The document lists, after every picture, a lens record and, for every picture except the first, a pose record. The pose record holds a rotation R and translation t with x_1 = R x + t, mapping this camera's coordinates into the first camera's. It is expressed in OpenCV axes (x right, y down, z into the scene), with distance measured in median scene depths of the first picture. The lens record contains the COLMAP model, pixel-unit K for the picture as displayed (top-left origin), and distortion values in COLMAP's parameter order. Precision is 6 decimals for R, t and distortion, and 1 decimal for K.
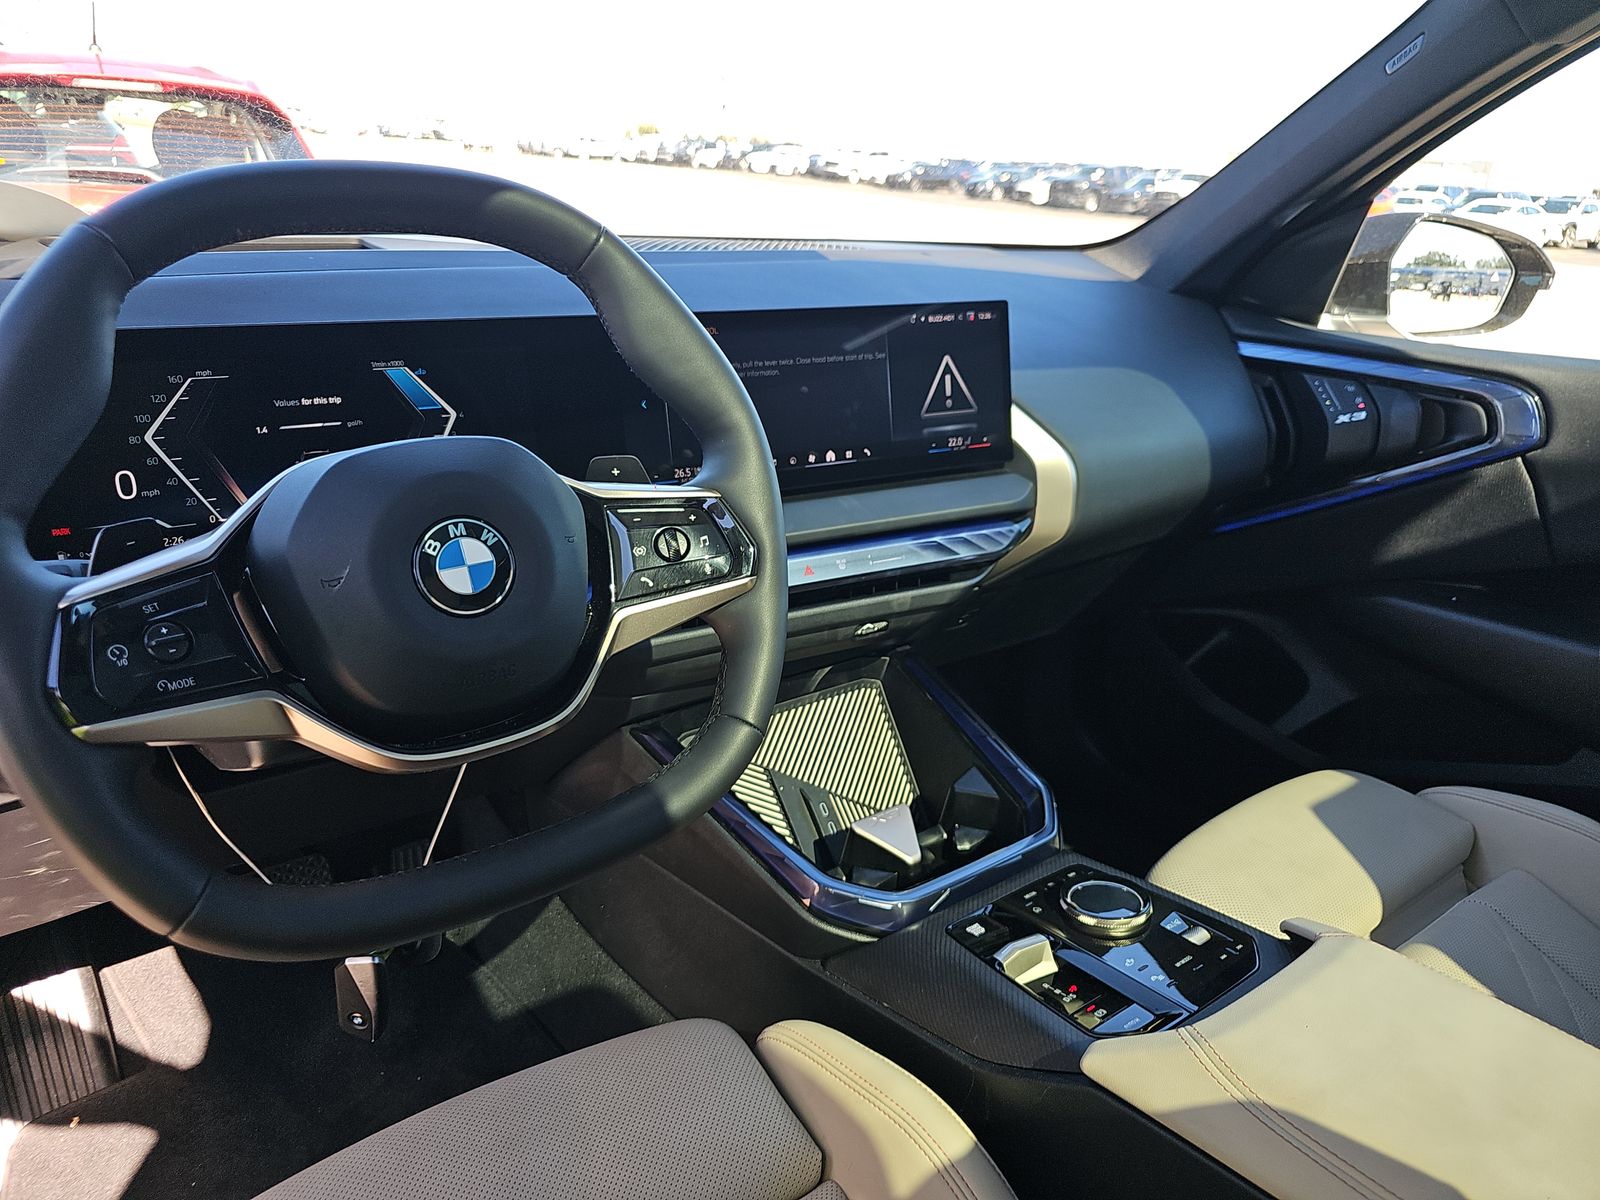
lens RADIAL K [[1082.9, 0, 807.7], [0, 1082.9, 596.5], [0, 0, 1]] dist [0.037845, -0.034020]
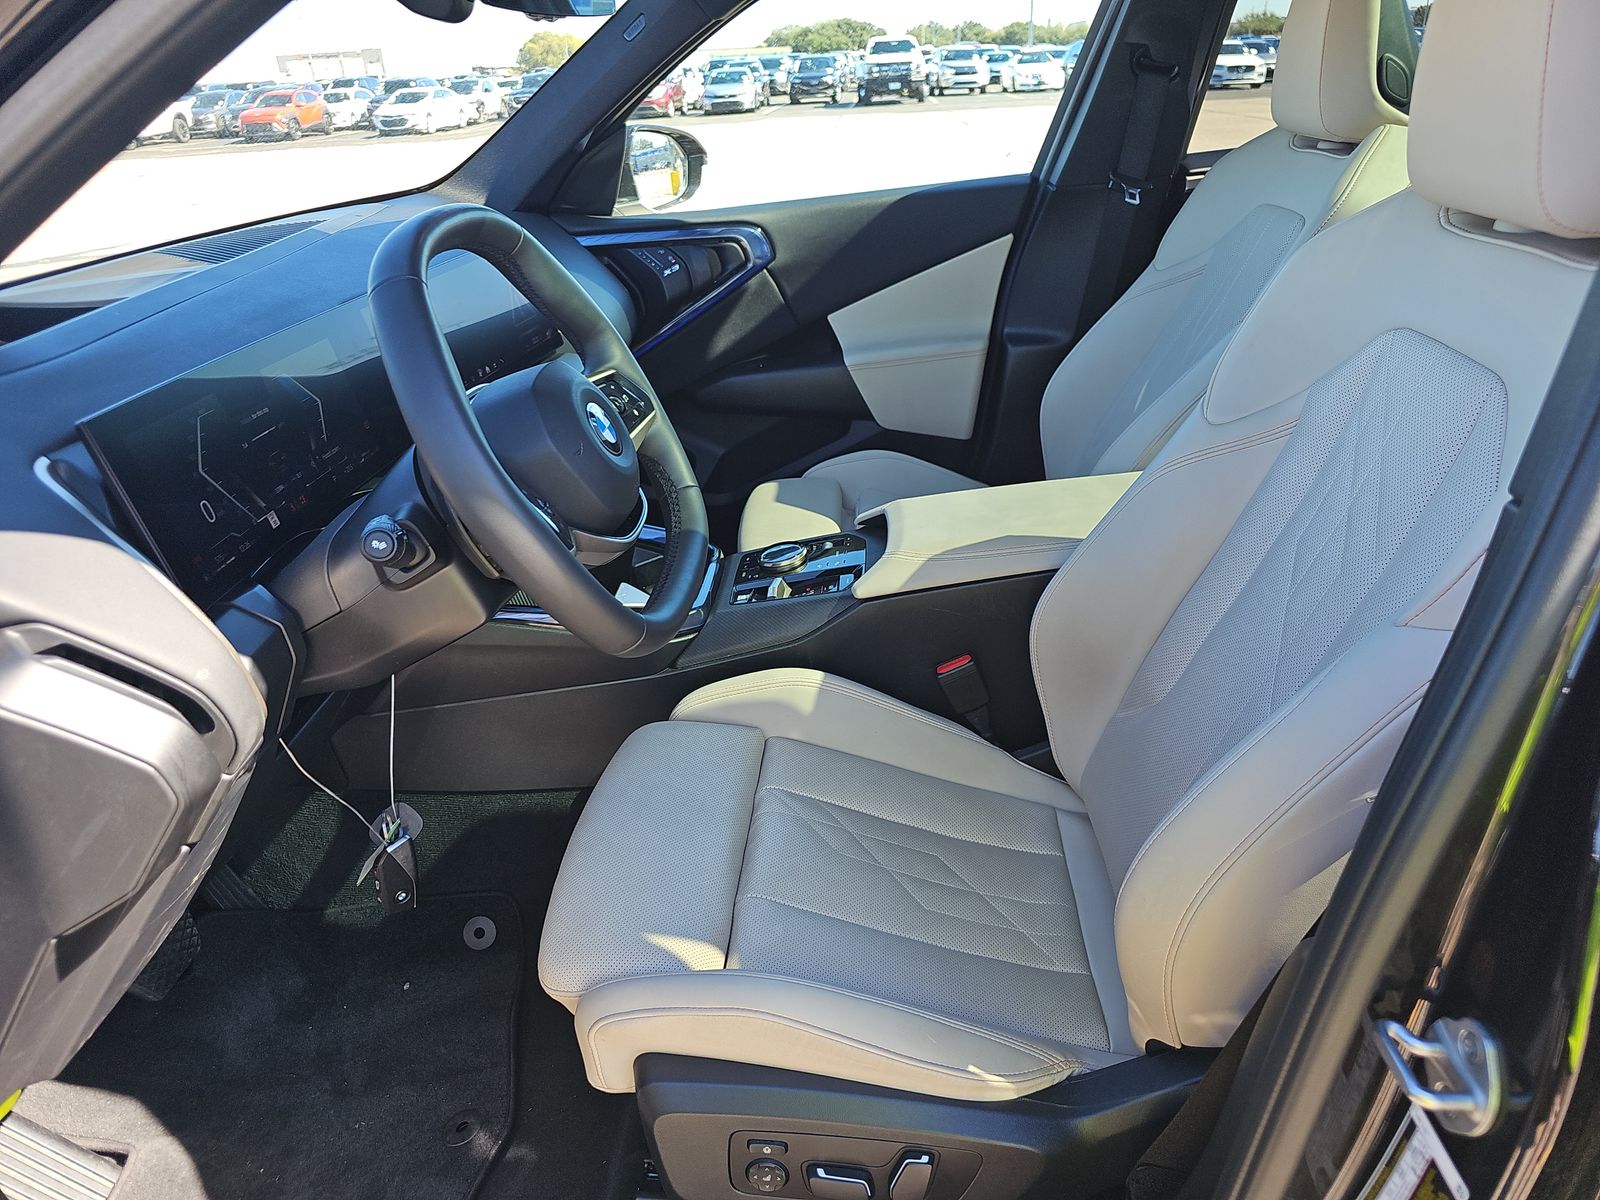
lens RADIAL K [[1082.9, 0, 793.8], [0, 1082.9, 616.4], [0, 0, 1]] dist [0.037845, -0.034020]
pose [[0.646088, -0.428329, 0.631747, -0.898232], [0.369387, 0.899777, 0.232283, -0.030827], [-0.667925, 0.083284, 0.739554, -0.310787]]
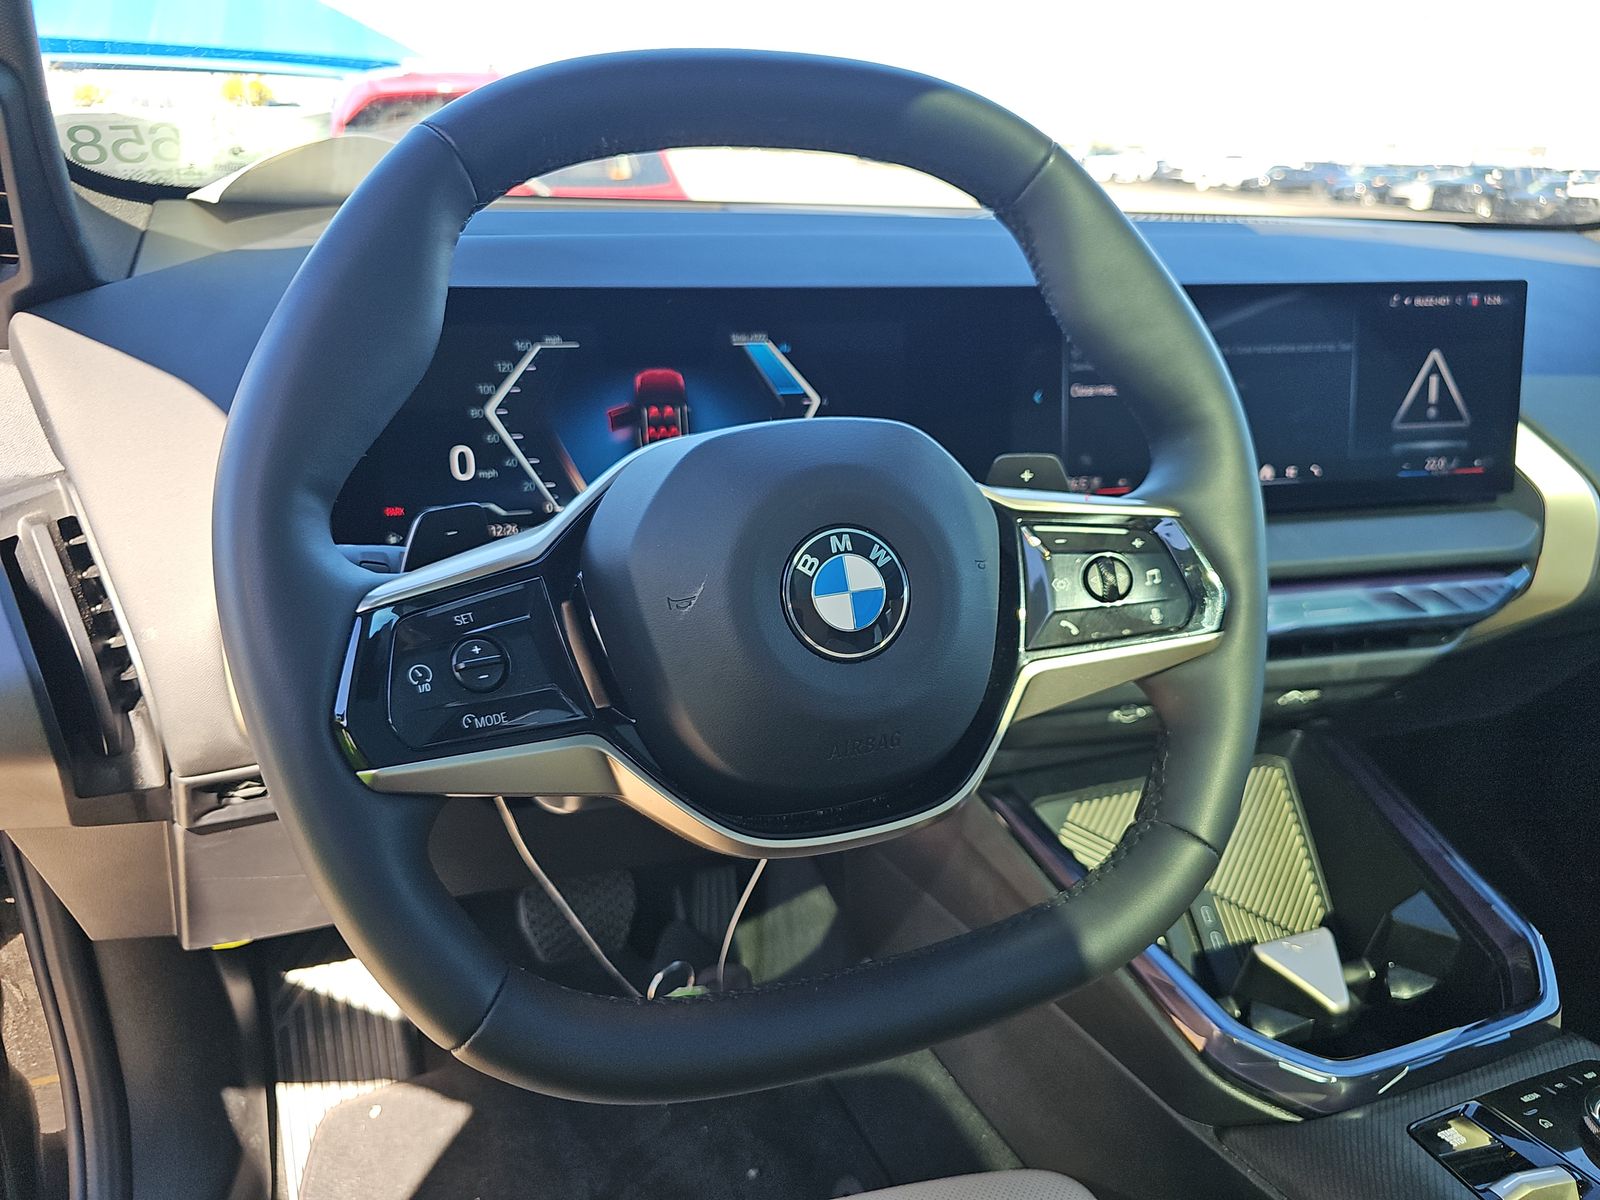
lens RADIAL K [[1082.9, 0, 828.5], [0, 1082.9, 623.1], [0, 0, 1]] dist [0.037845, -0.034020]
pose [[0.966158, 0.086266, -0.243097, -0.102761], [-0.083893, 0.996272, 0.020115, -0.014646], [0.243926, 0.000960, 0.969793, 0.198475]]
